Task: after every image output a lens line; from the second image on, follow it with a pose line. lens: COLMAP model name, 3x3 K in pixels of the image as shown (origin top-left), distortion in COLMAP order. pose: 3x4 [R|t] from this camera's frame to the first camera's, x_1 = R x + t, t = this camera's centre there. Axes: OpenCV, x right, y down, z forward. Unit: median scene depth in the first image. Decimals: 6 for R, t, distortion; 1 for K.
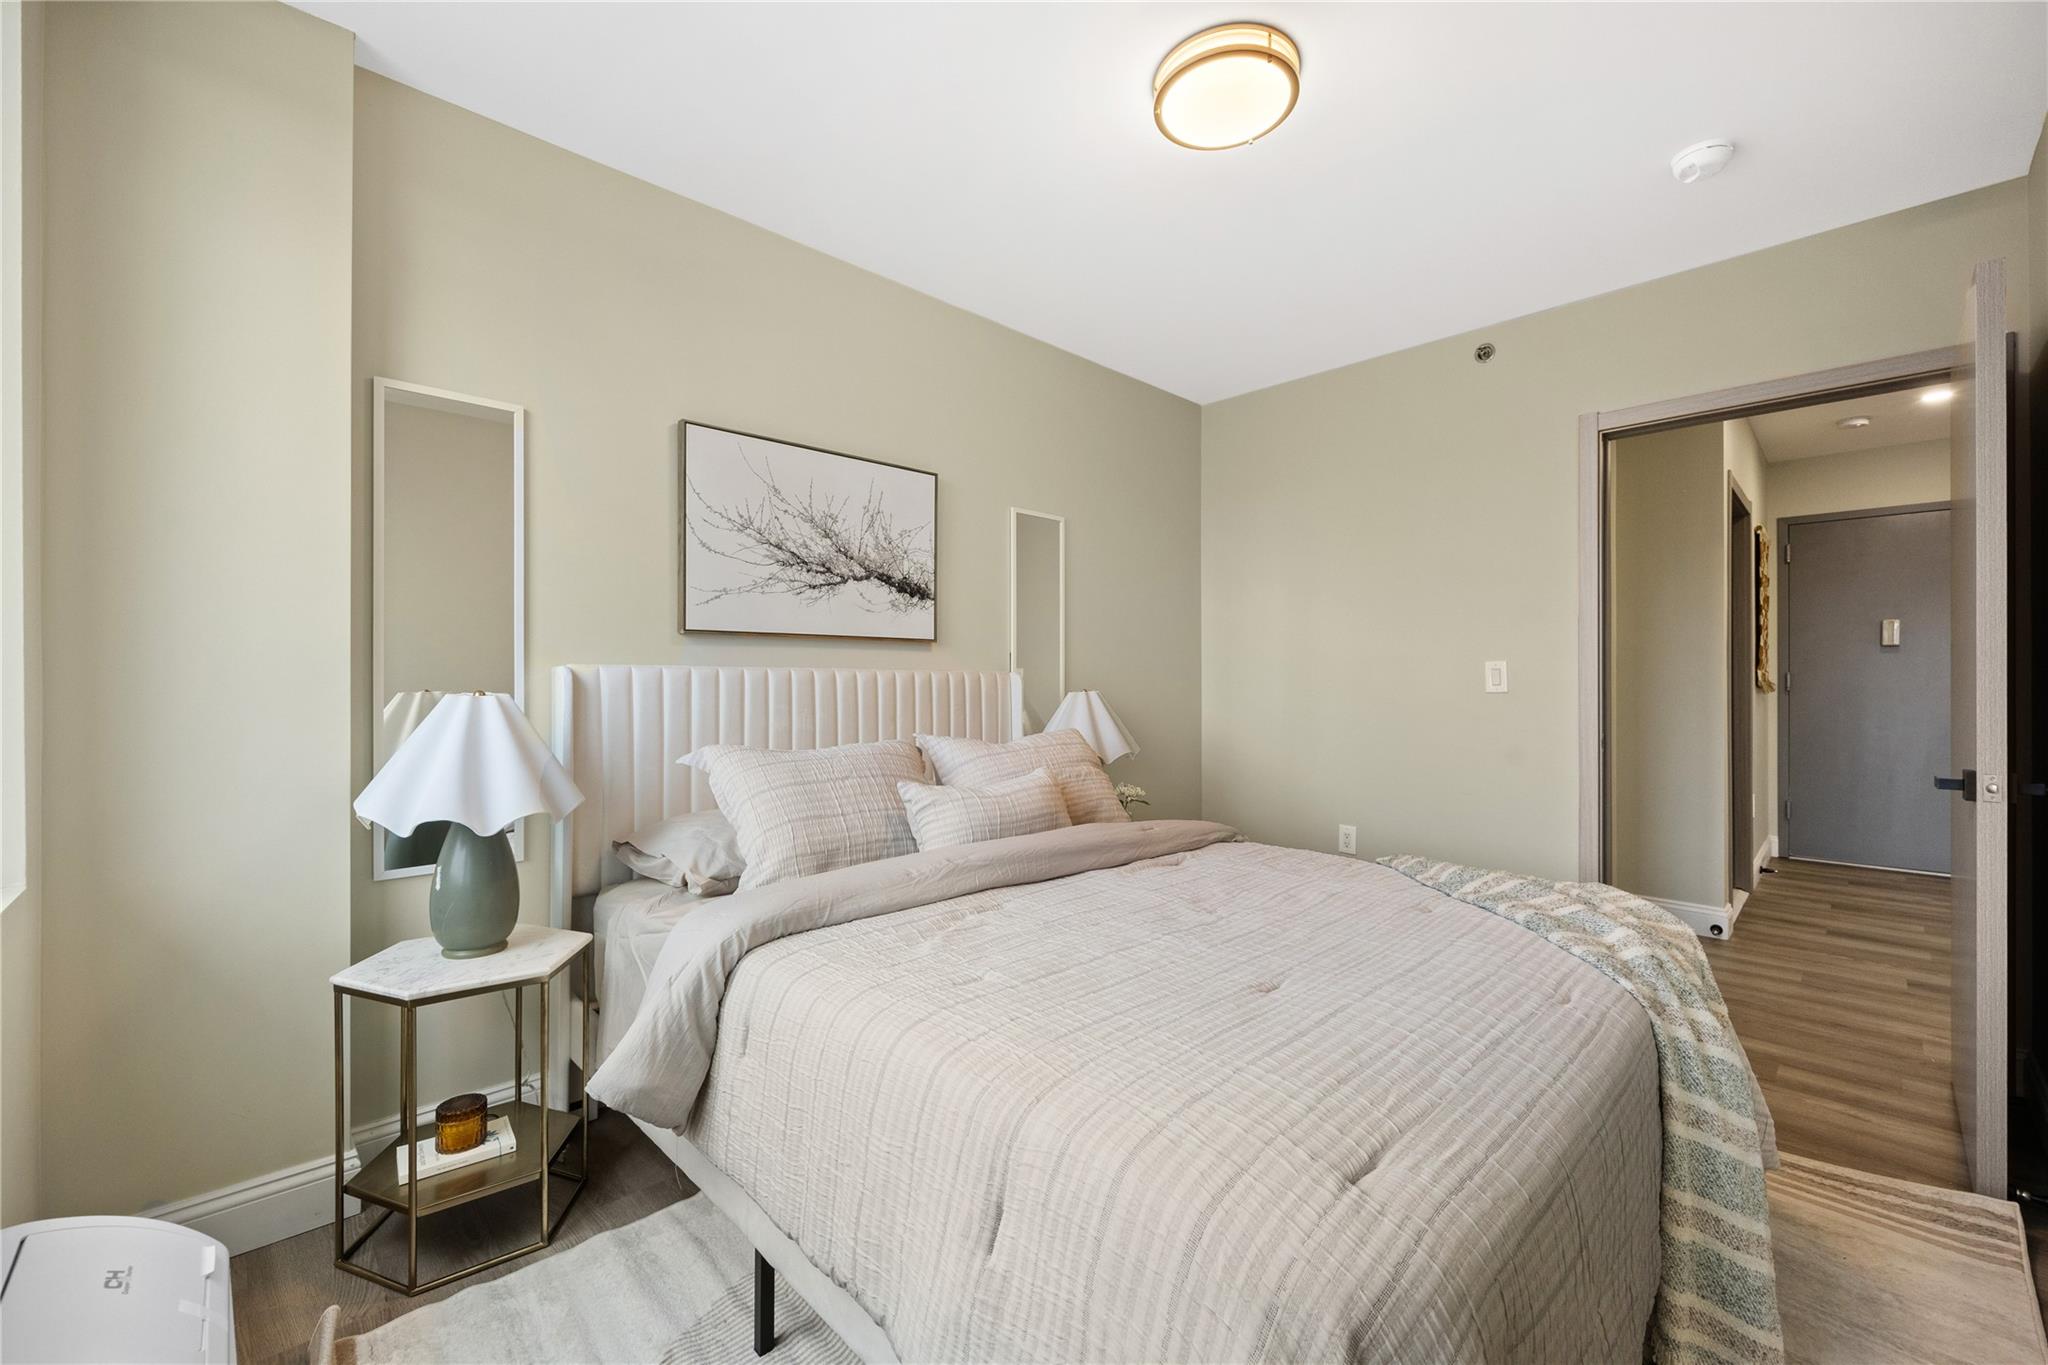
lens RADIAL K [[795.4, 0, 1018.9], [0, 795.4, 688.6], [0, 0, 1]] dist [-0.010701, -0.000080]
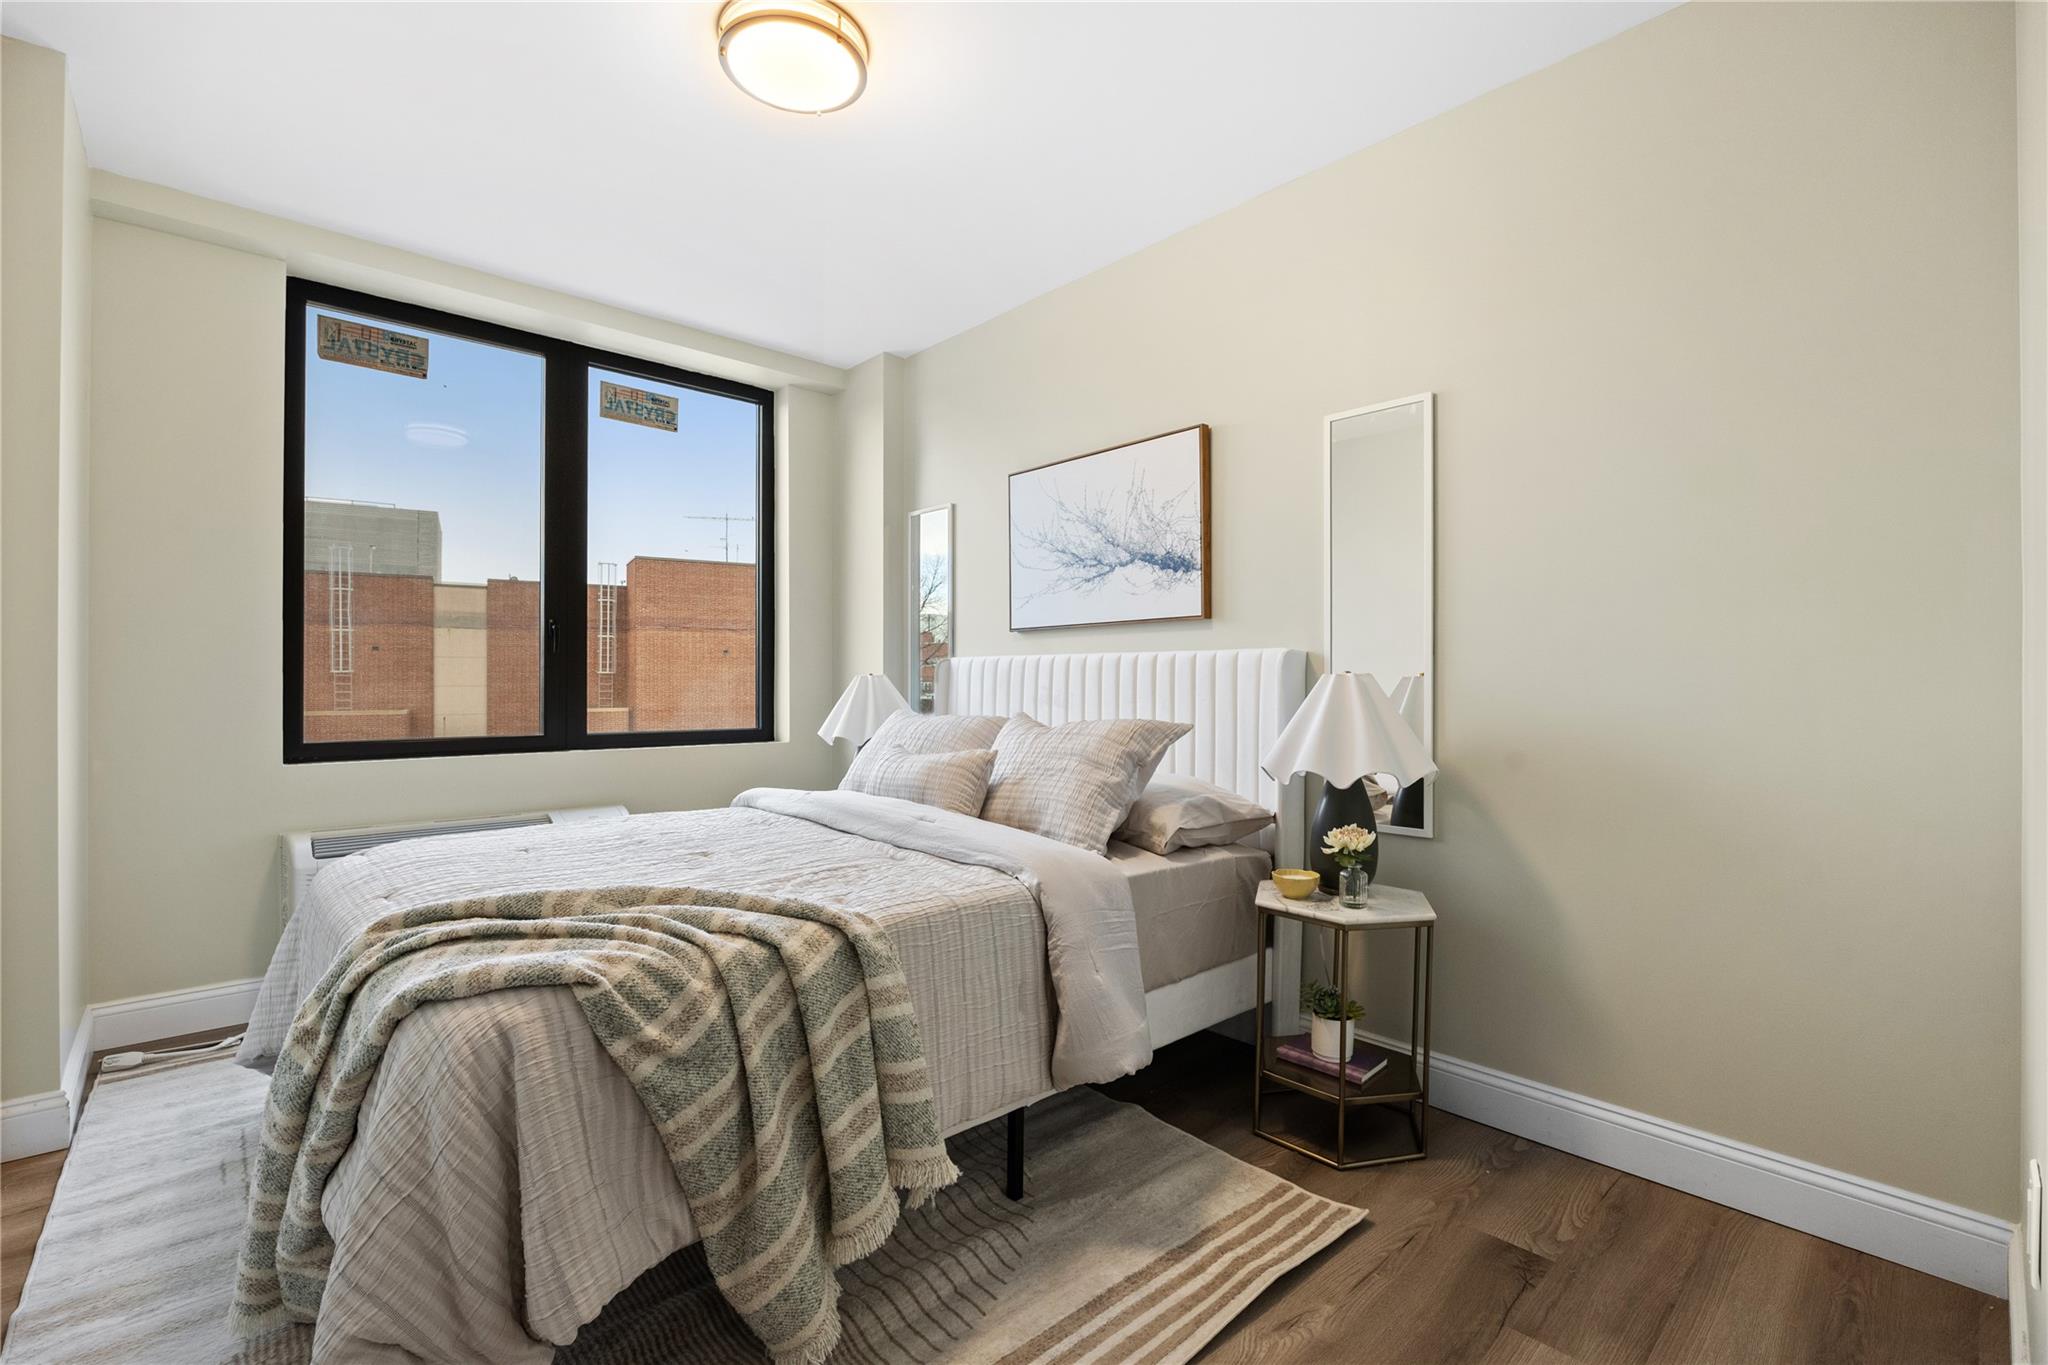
lens RADIAL K [[891.8, 0, 1016.4], [0, 891.8, 684.3], [0, 0, 1]] dist [-0.000313, -0.000048]
pose [[0.002404, 0.011488, -0.999931, 0.937262], [0.002814, 0.999930, 0.011494, 0.002770], [0.999993, -0.002841, 0.002372, 0.849614]]
